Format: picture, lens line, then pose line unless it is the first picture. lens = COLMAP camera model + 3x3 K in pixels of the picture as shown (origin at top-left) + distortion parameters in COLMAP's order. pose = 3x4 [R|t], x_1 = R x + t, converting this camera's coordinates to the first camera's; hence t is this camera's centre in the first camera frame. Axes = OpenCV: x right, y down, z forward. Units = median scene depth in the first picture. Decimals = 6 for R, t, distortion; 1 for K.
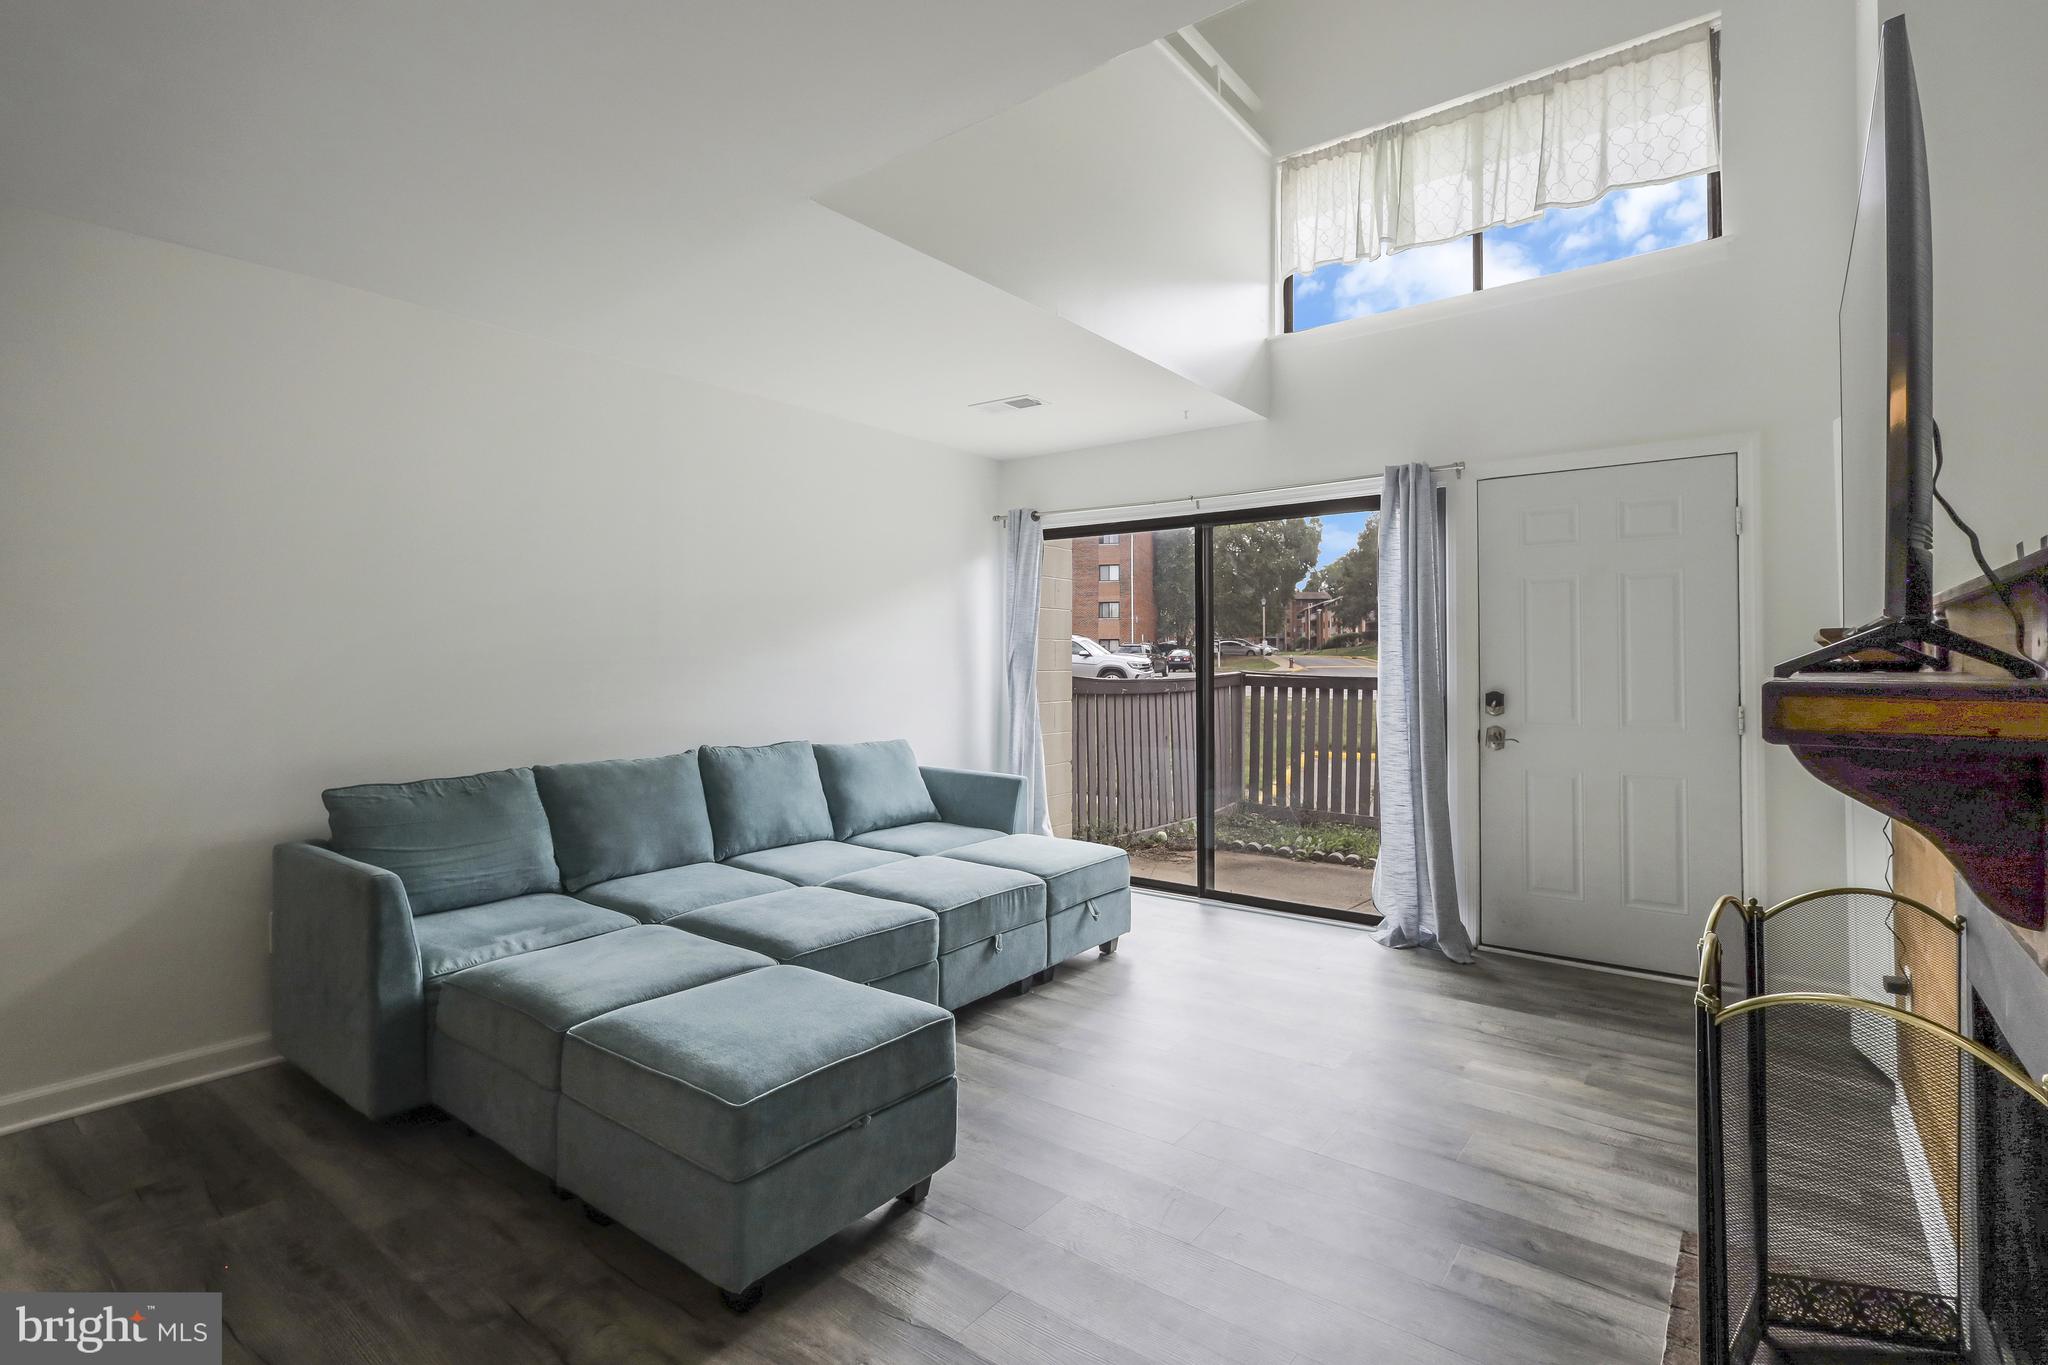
lens RADIAL K [[987.1, 0, 953.8], [0, 987.1, 651.6], [0, 0, 1]] dist [-0.002894, 0.000422]
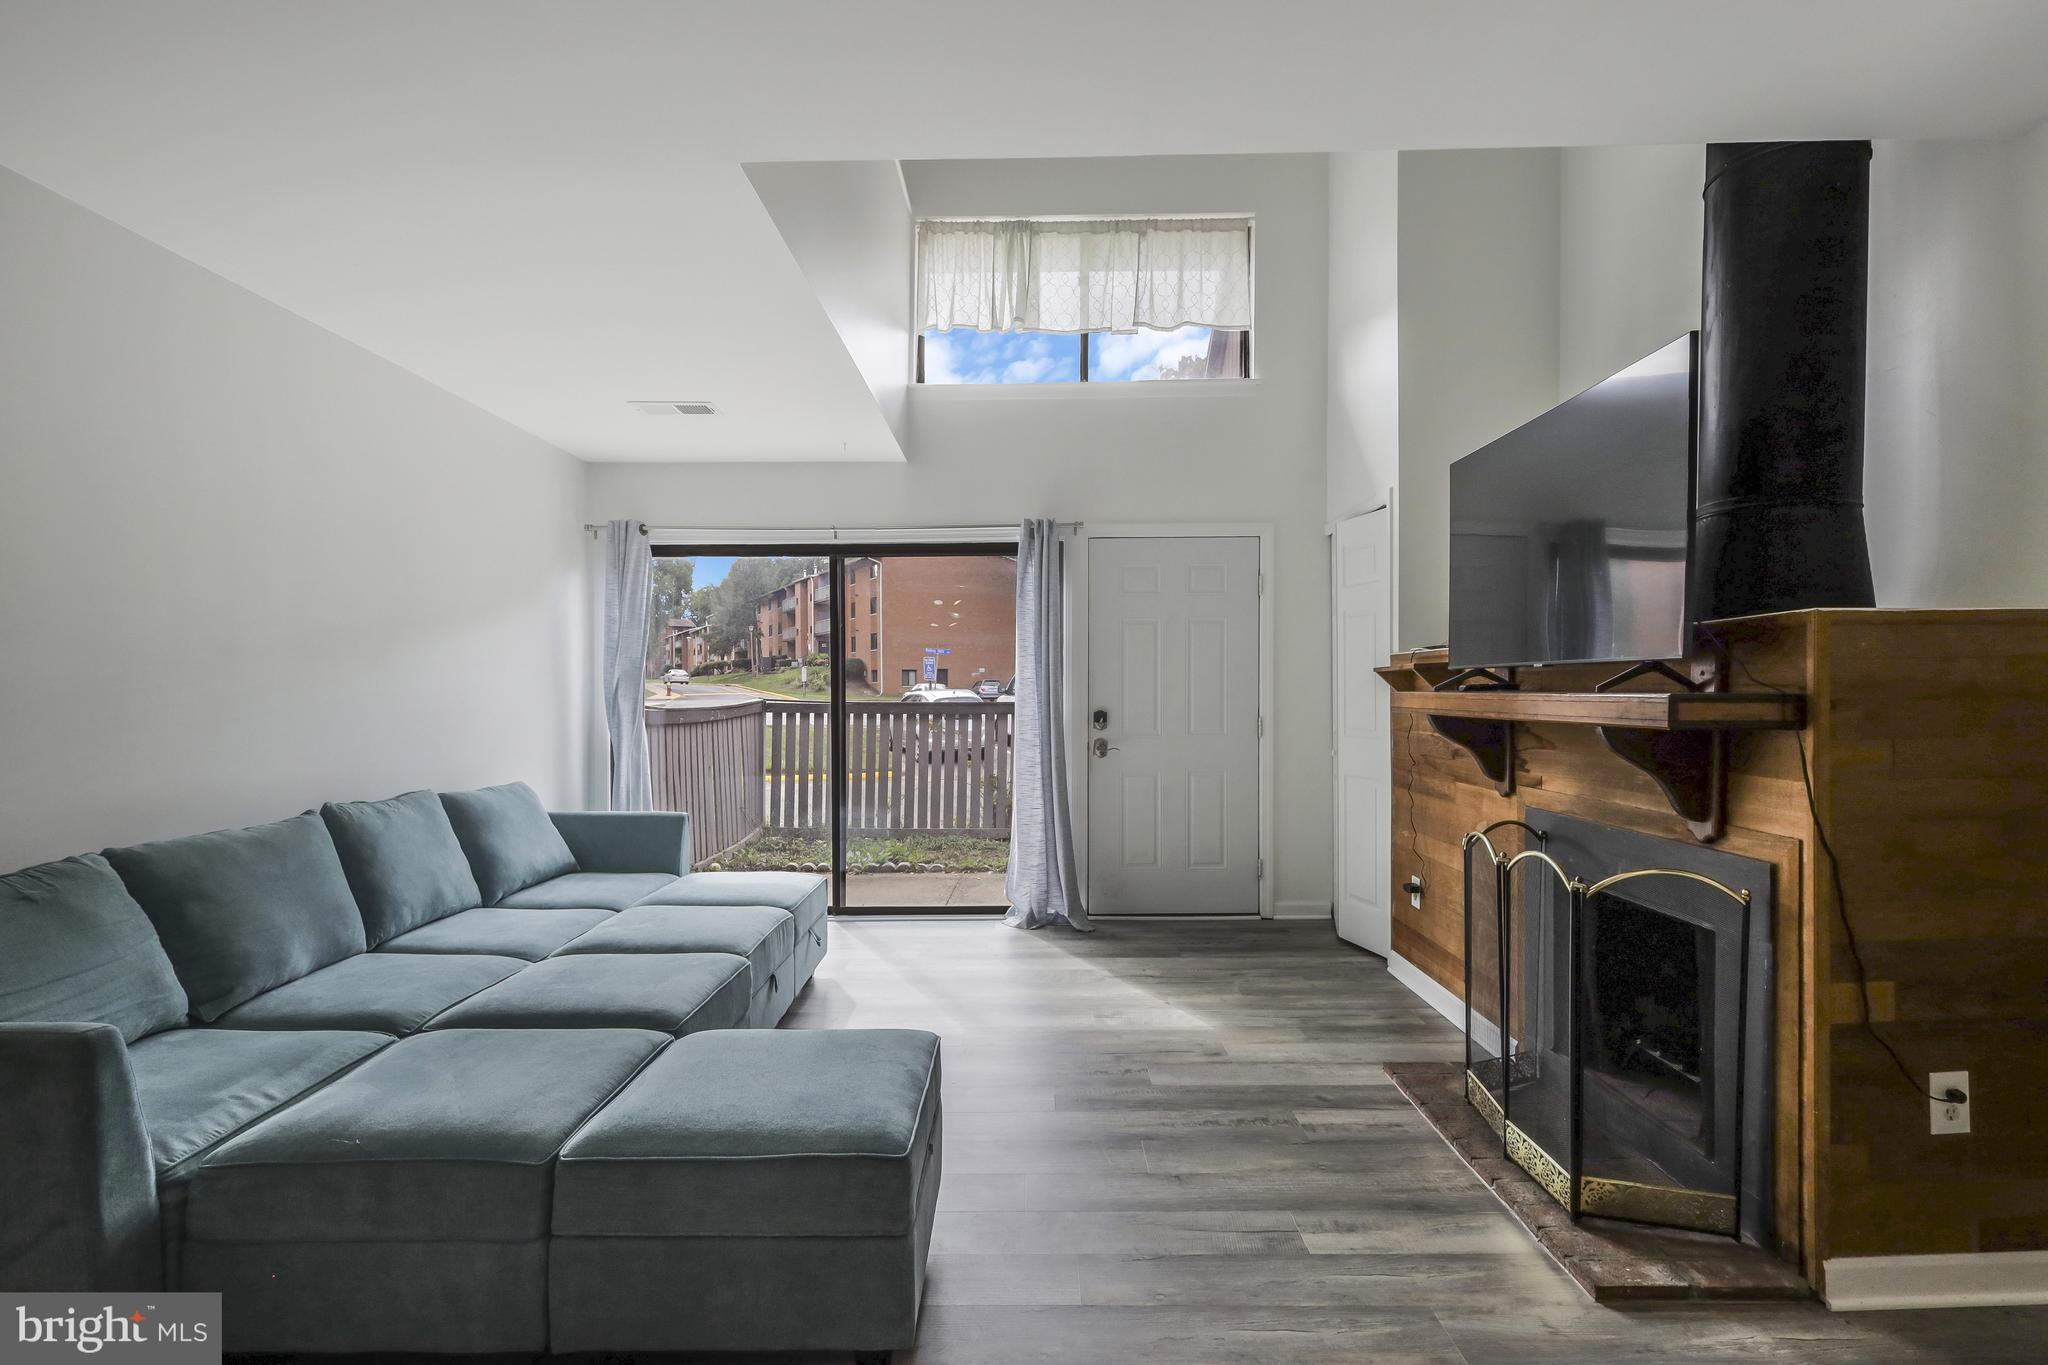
lens RADIAL K [[999.4, 0, 1017.4], [0, 999.4, 710.4], [0, 0, 1]] dist [0.002260, 0.000530]
pose [[0.782946, -0.019079, 0.621797, -0.303402], [-0.000266, 0.999519, 0.031003, 0.001220], [-0.622090, -0.024439, 0.782564, 0.078739]]
